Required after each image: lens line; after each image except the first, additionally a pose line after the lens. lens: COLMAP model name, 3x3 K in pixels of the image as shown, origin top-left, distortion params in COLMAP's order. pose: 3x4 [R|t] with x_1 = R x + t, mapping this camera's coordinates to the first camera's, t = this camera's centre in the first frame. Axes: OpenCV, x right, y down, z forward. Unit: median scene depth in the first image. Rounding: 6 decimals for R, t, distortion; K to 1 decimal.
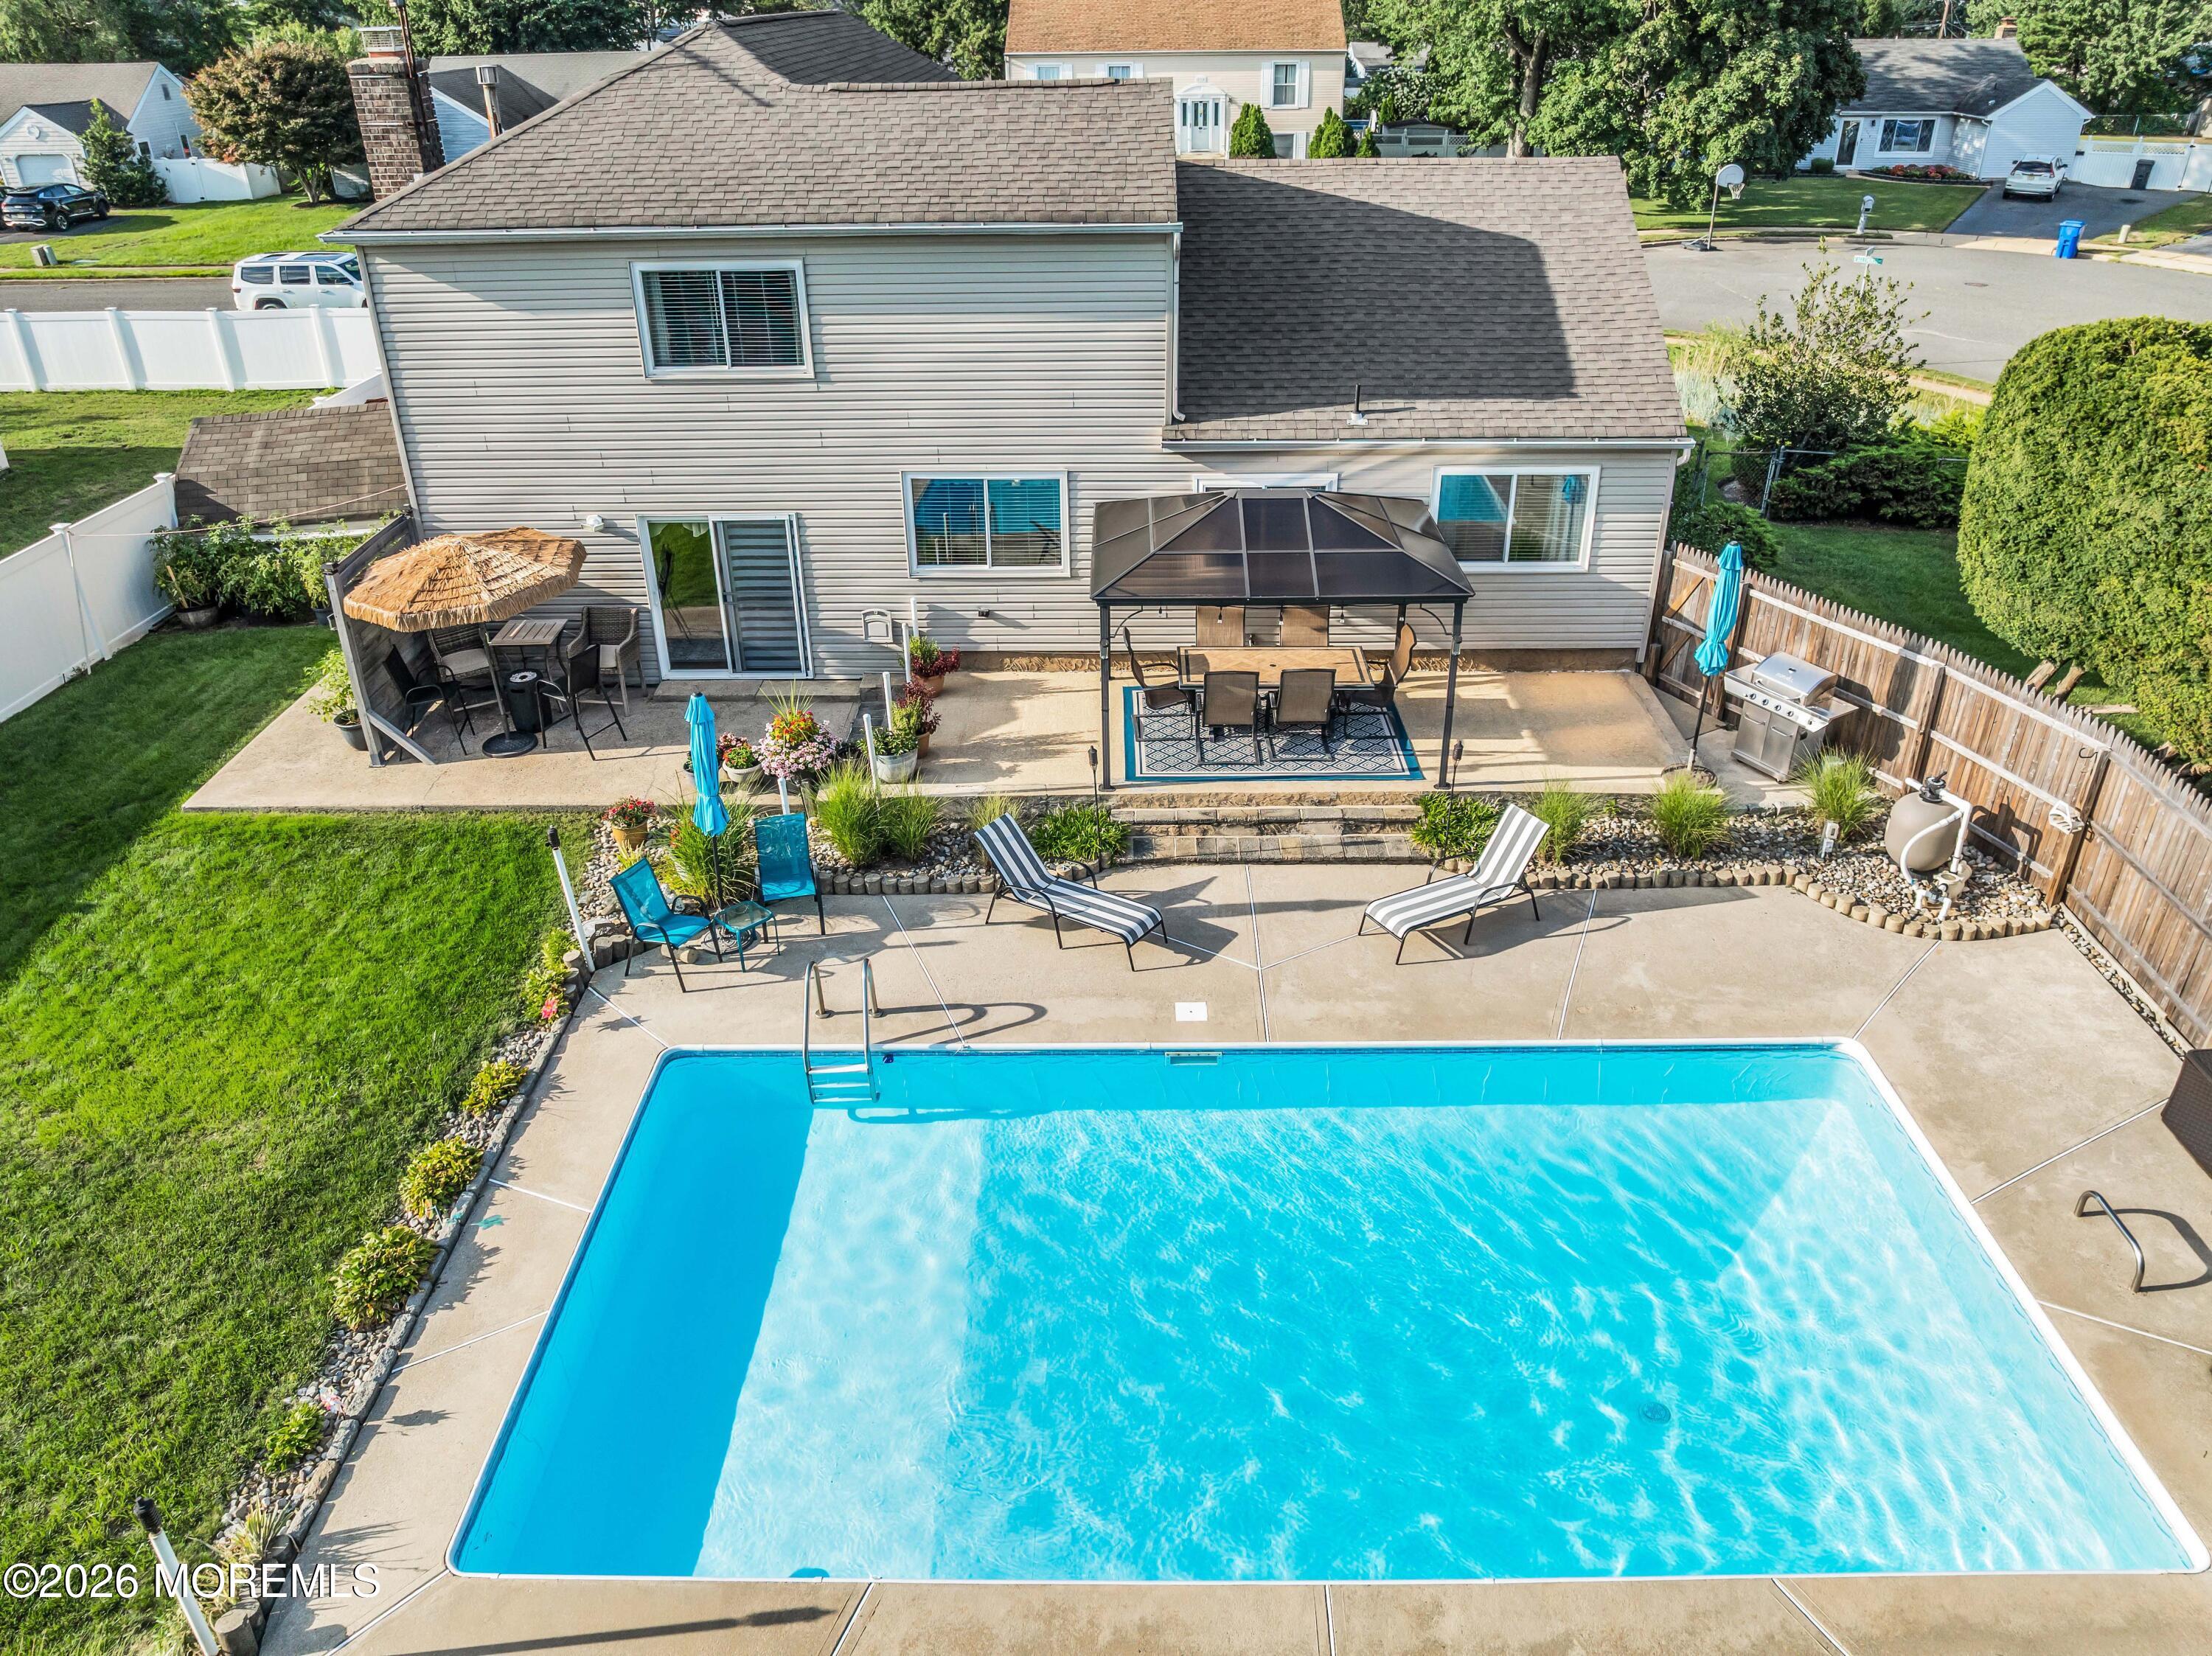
lens RADIAL K [[1549.2, 0, 1106.5], [0, 1549.2, 821.8], [0, 0, 1]] dist [-0.036370, -0.001095]
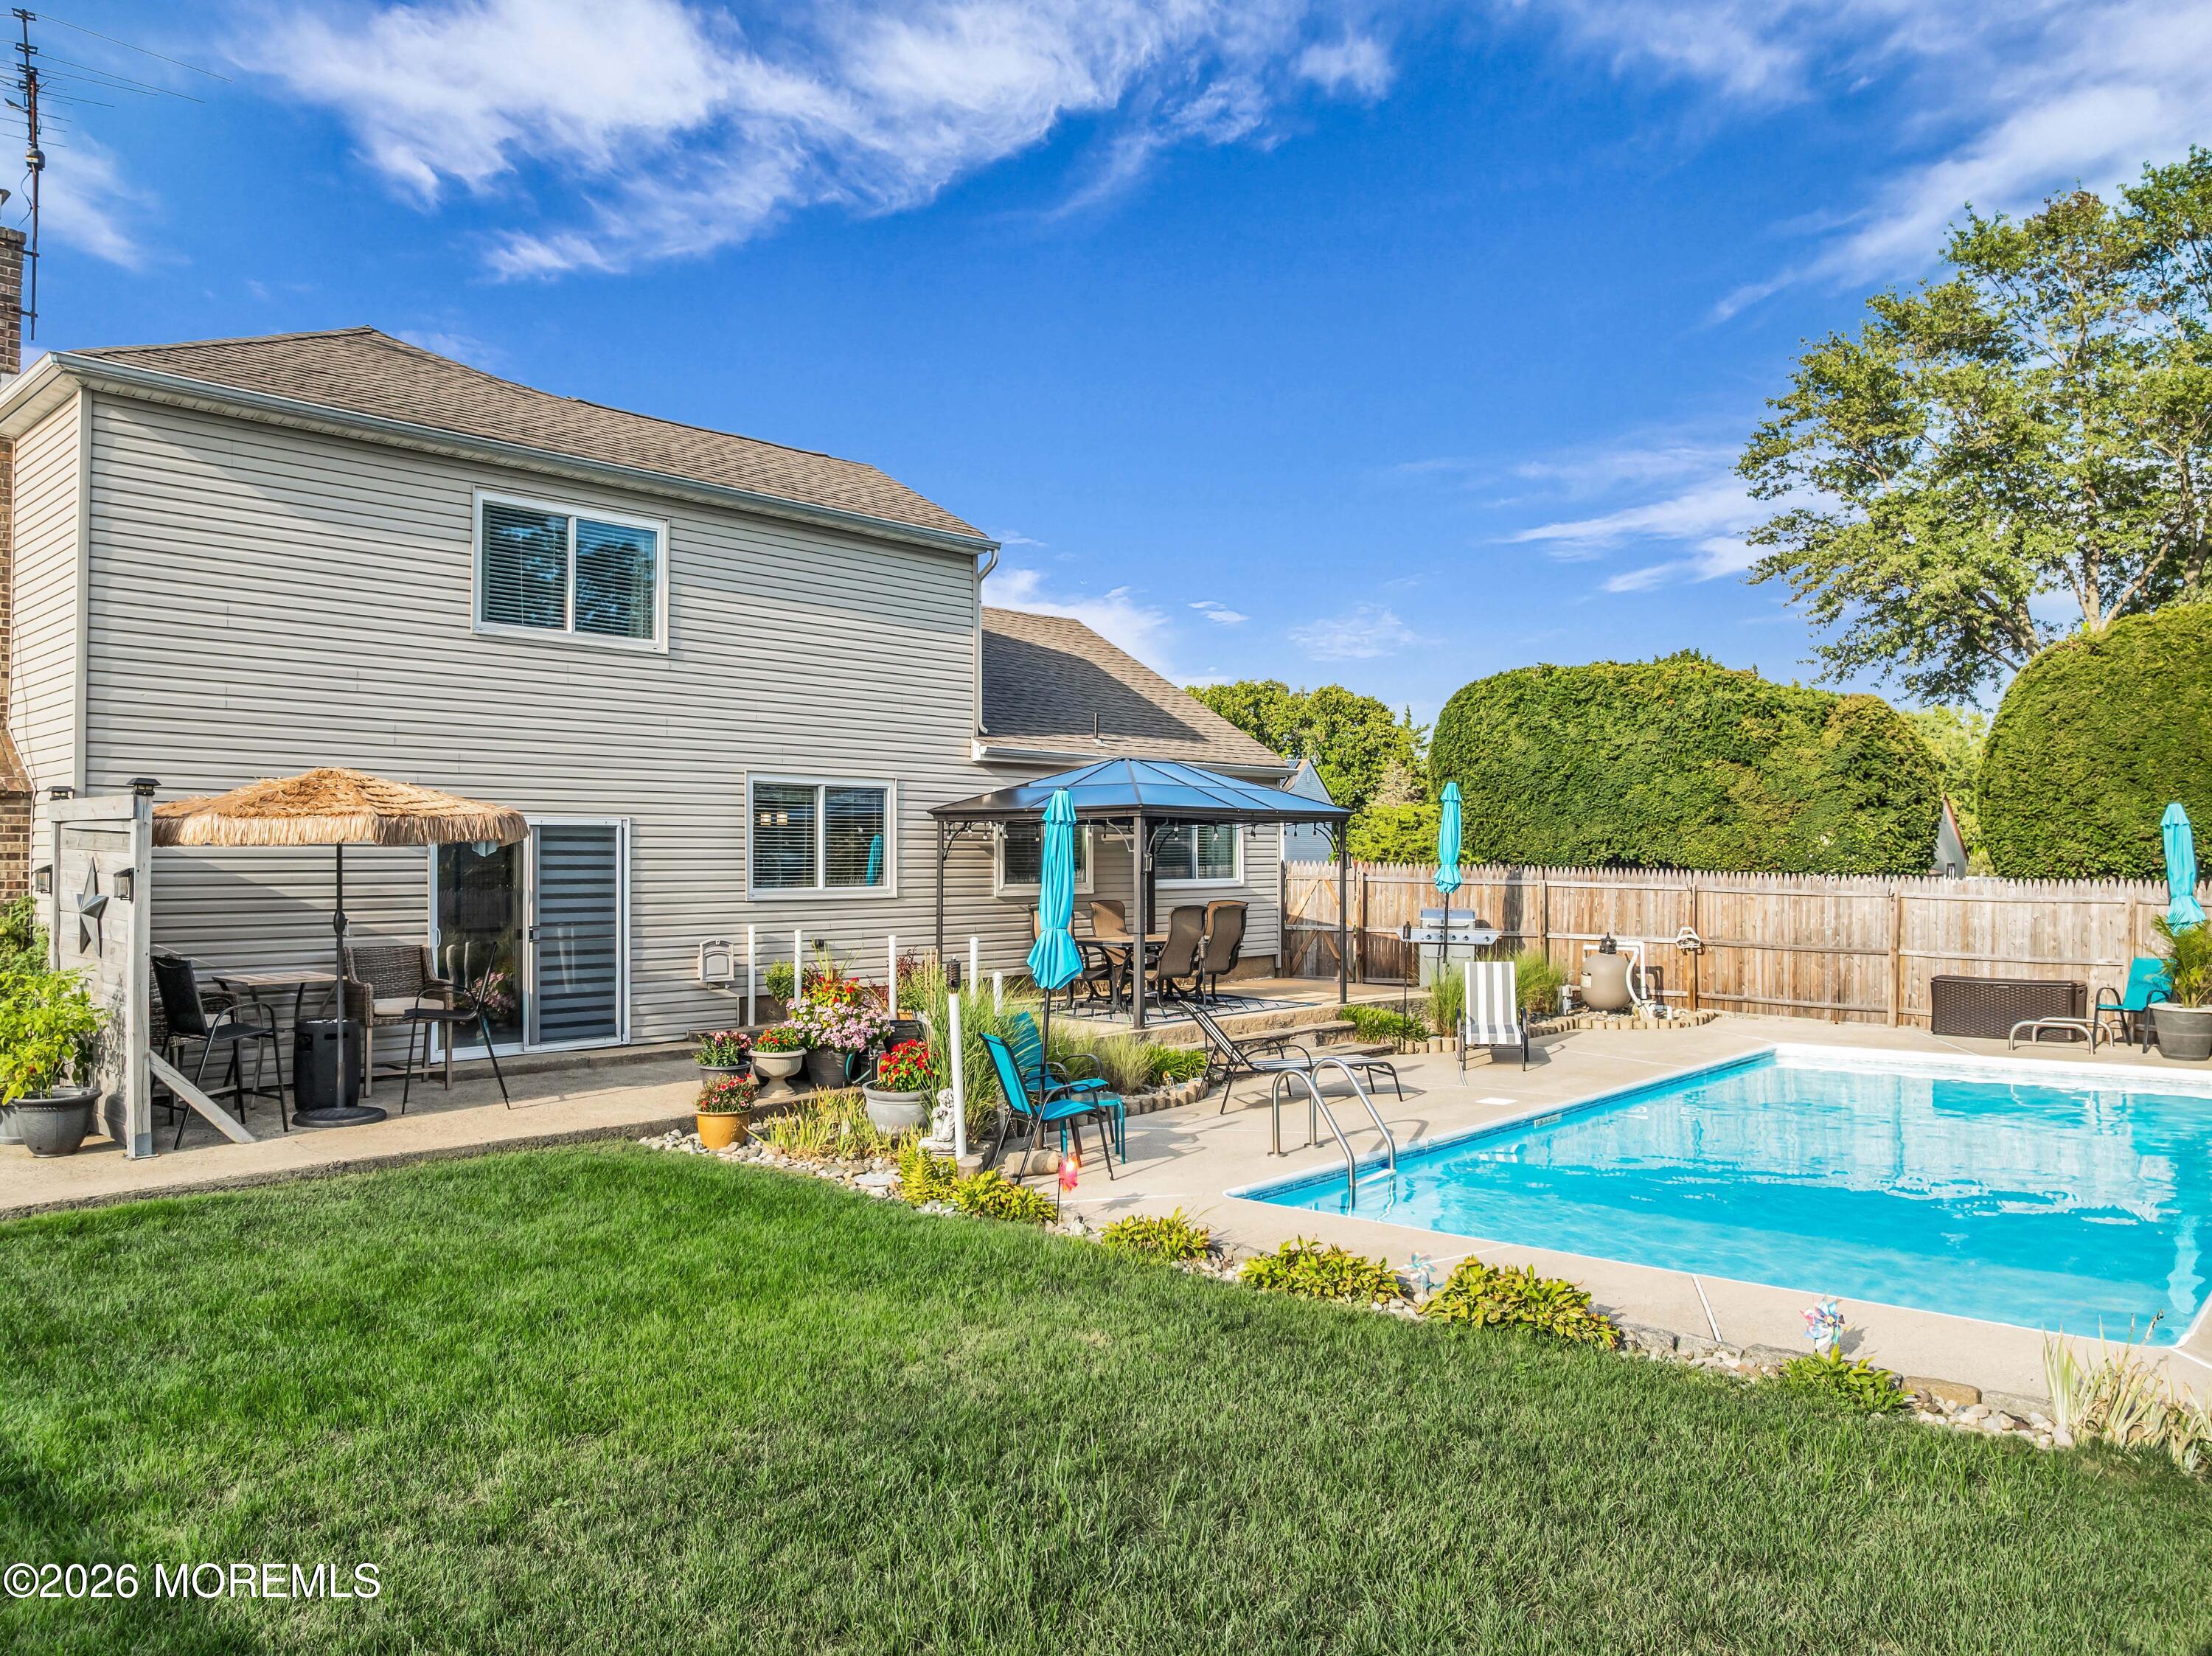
lens RADIAL K [[1562.5, 0, 1110.5], [0, 1562.5, 827.4], [0, 0, 1]] dist [-0.040715, -0.003283]
pose [[0.659457, 0.028145, 0.751215, -0.668335], [0.355080, 0.869135, -0.344272, 0.175447], [-0.662596, 0.493774, 0.563164, 0.405341]]
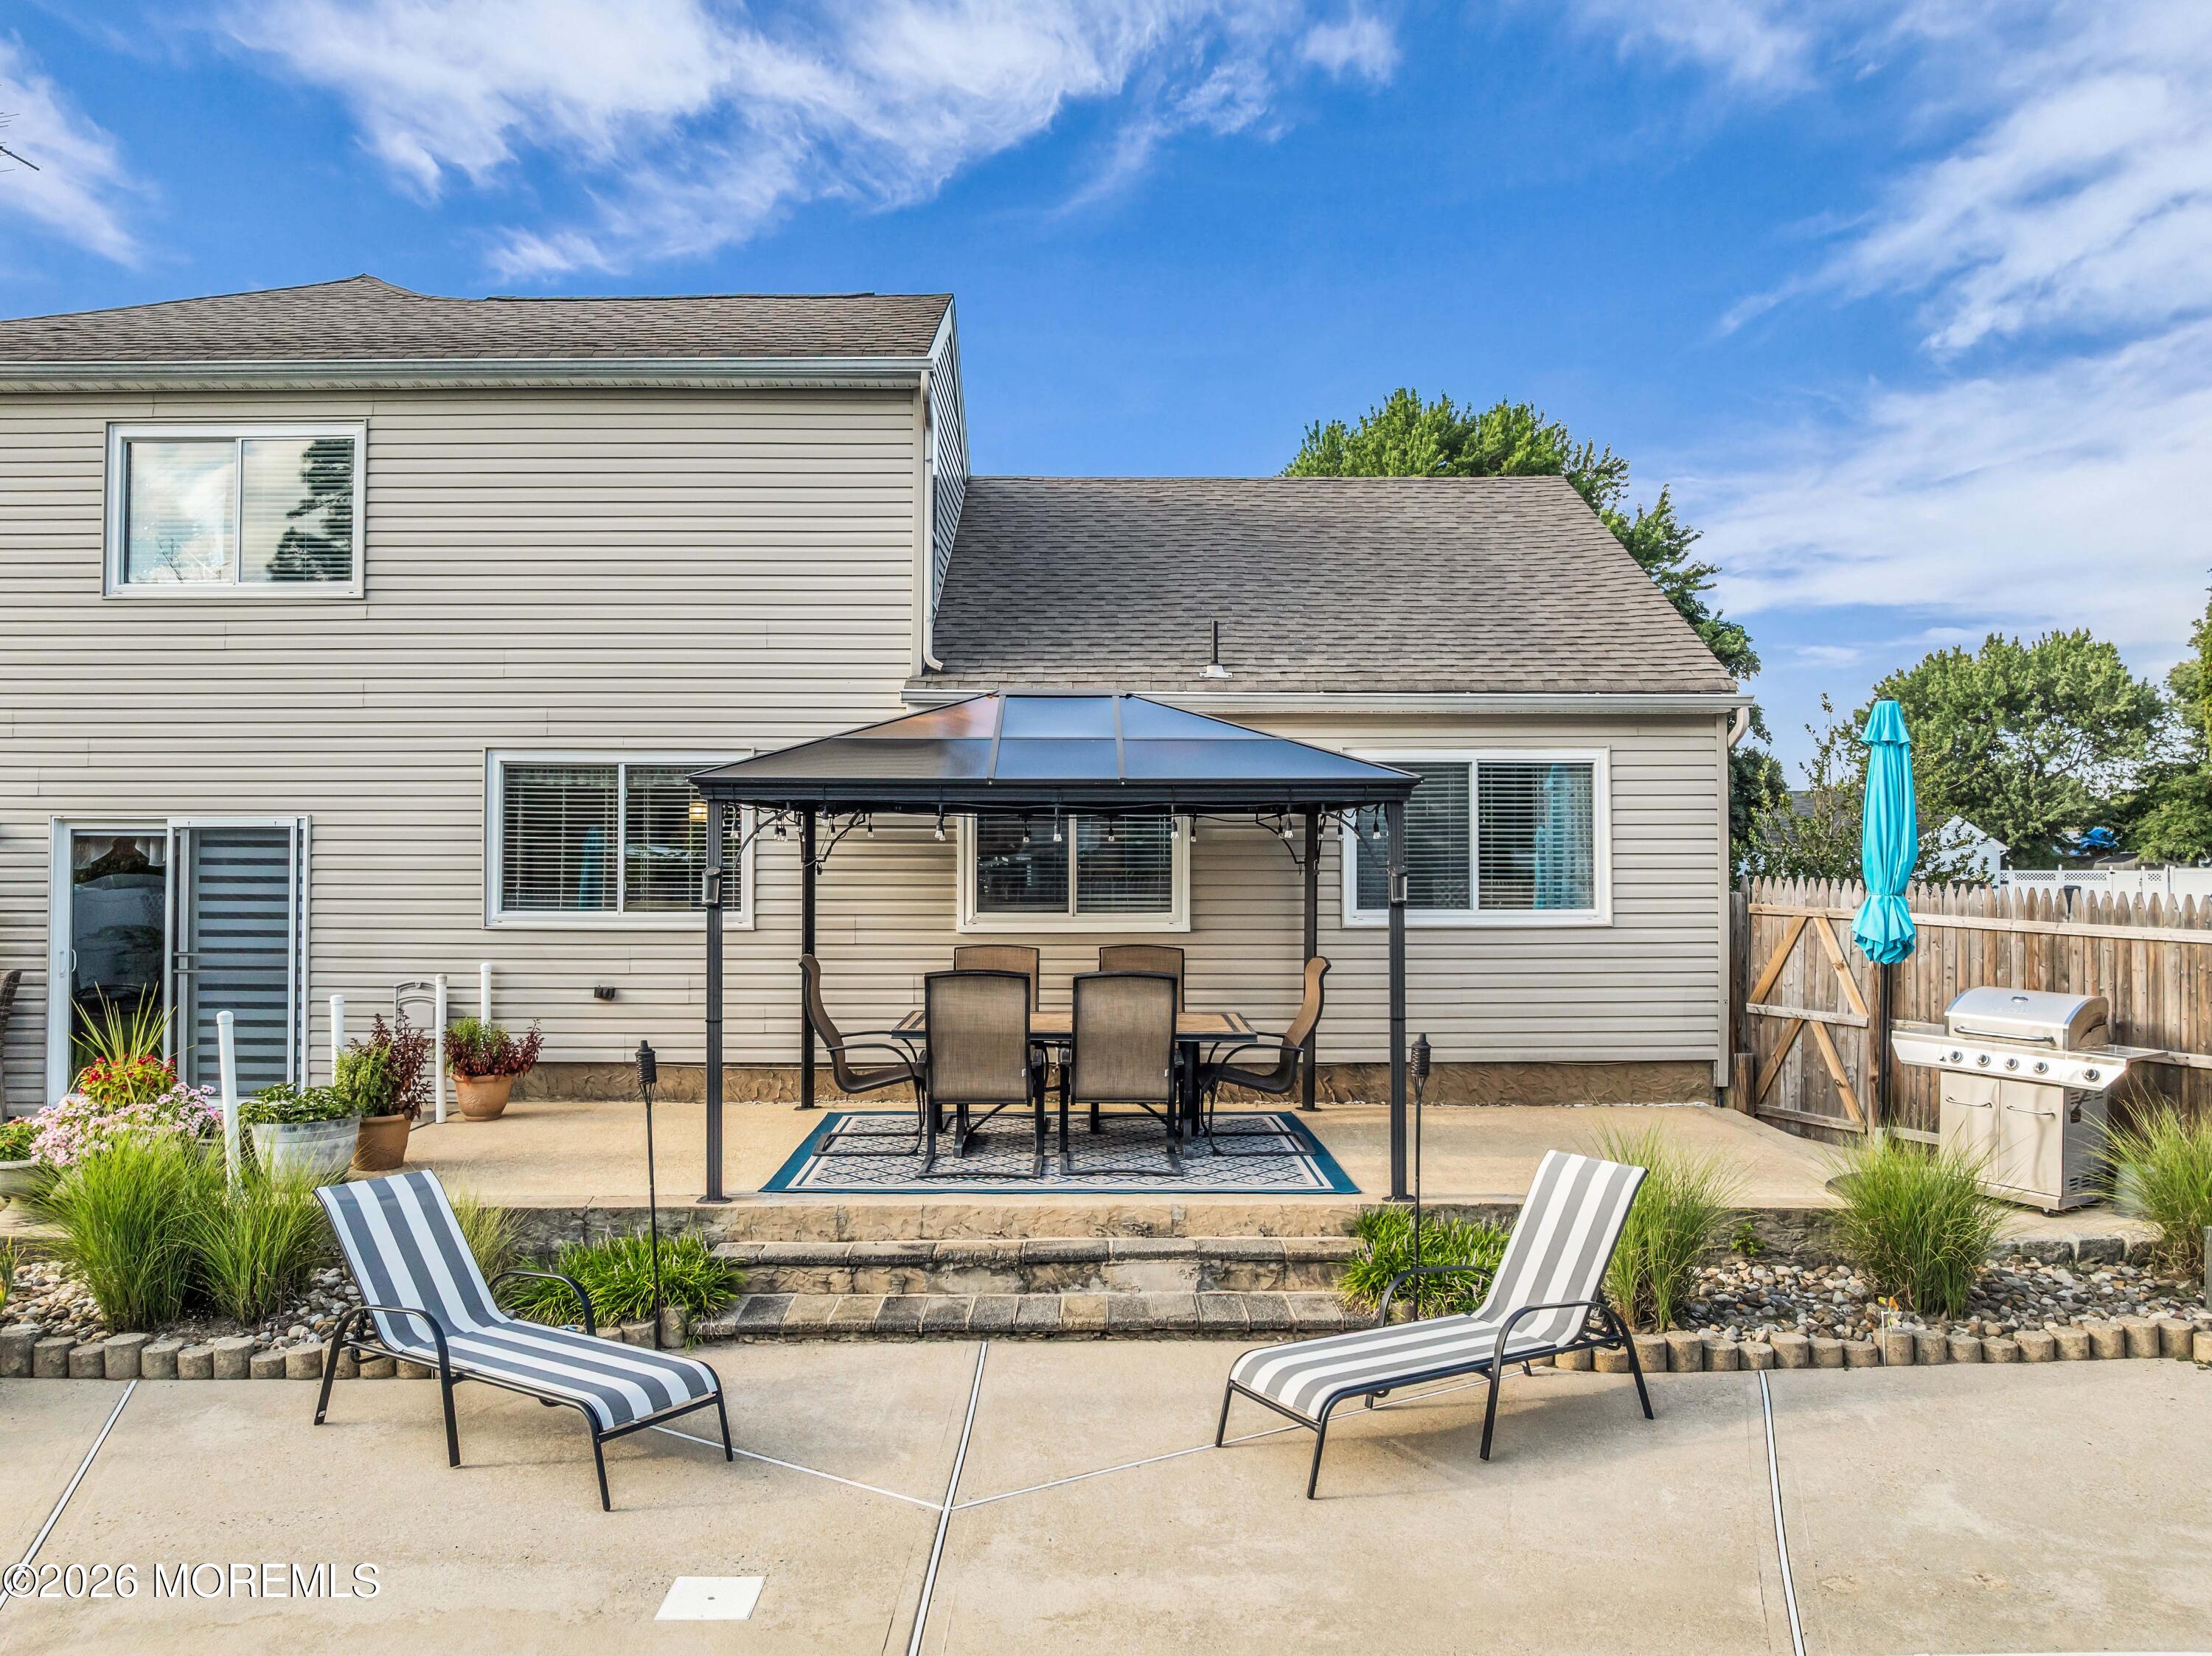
lens RADIAL K [[1571.5, 0, 1109.7], [0, 1571.5, 825.2], [0, 0, 1]] dist [-0.037079, -0.002512]
pose [[0.999424, 0.015623, 0.030142, 0.101123], [0.001369, 0.868570, -0.495564, 0.113155], [-0.033923, 0.495320, 0.868048, 0.478542]]
